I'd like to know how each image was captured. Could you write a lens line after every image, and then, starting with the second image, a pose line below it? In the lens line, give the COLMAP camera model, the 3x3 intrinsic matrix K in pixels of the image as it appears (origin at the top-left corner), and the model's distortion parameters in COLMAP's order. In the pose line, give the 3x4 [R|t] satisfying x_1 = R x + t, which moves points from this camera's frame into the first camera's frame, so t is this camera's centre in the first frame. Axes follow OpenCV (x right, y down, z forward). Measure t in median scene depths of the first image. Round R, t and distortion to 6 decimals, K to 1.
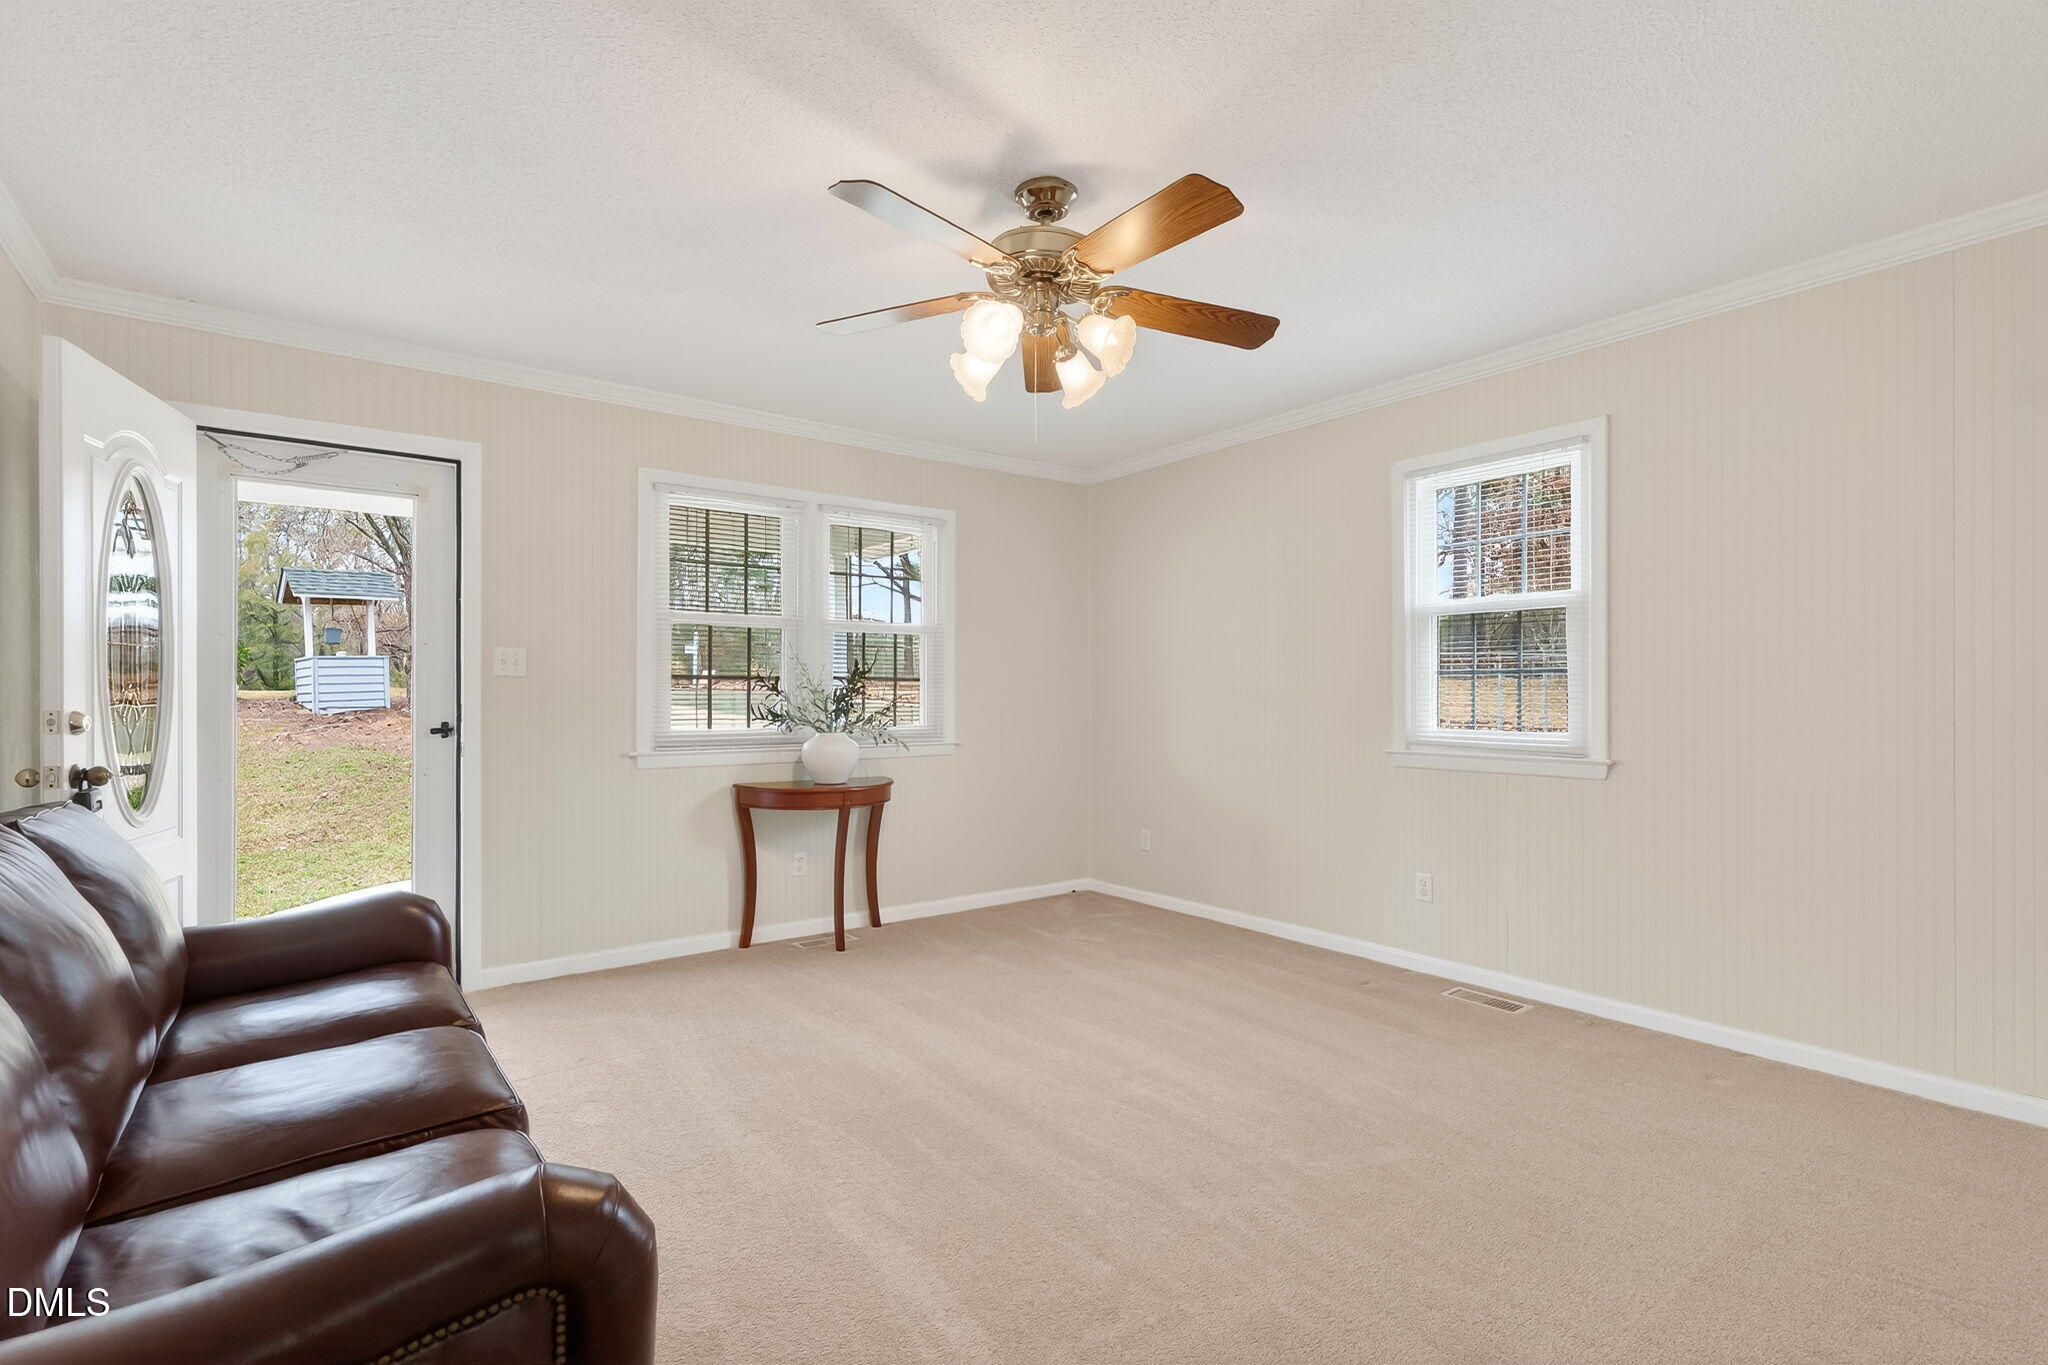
lens RADIAL K [[959.0, 0, 1014.8], [0, 959.0, 699.0], [0, 0, 1]] dist [0.001924, 0.000314]
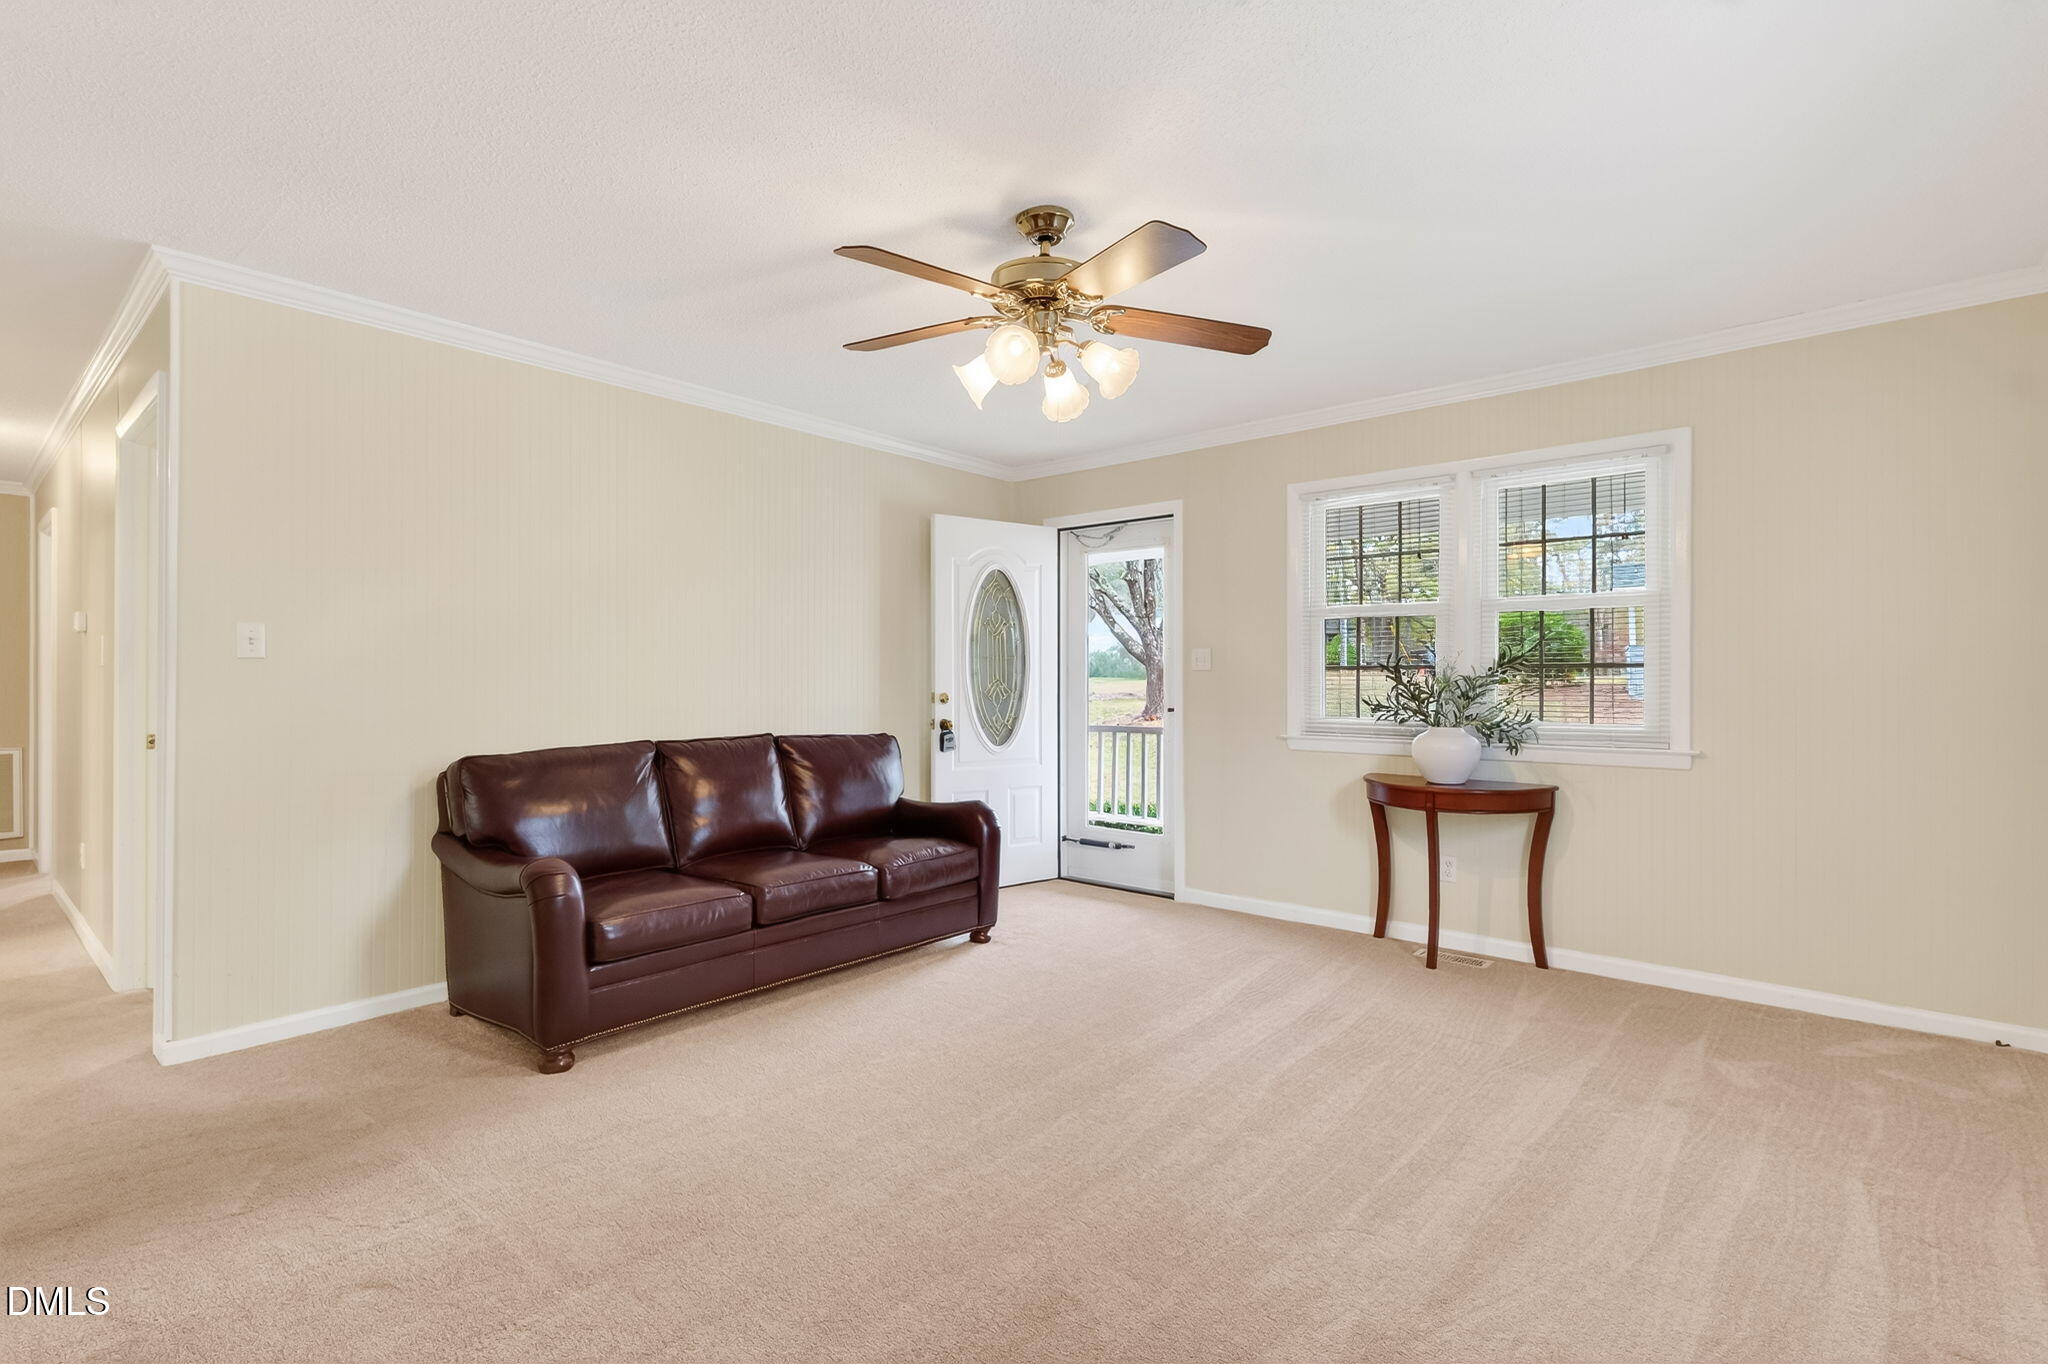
lens RADIAL K [[939.0, 0, 1024.0], [0, 939.0, 682.0], [0, 0, 1]] dist [0.000210, 0.000100]
pose [[0.212794, 0.000371, -0.977097, 0.597354], [-0.007253, 0.999973, -0.001200, -0.003677], [0.977070, 0.007343, 0.212791, 0.429509]]
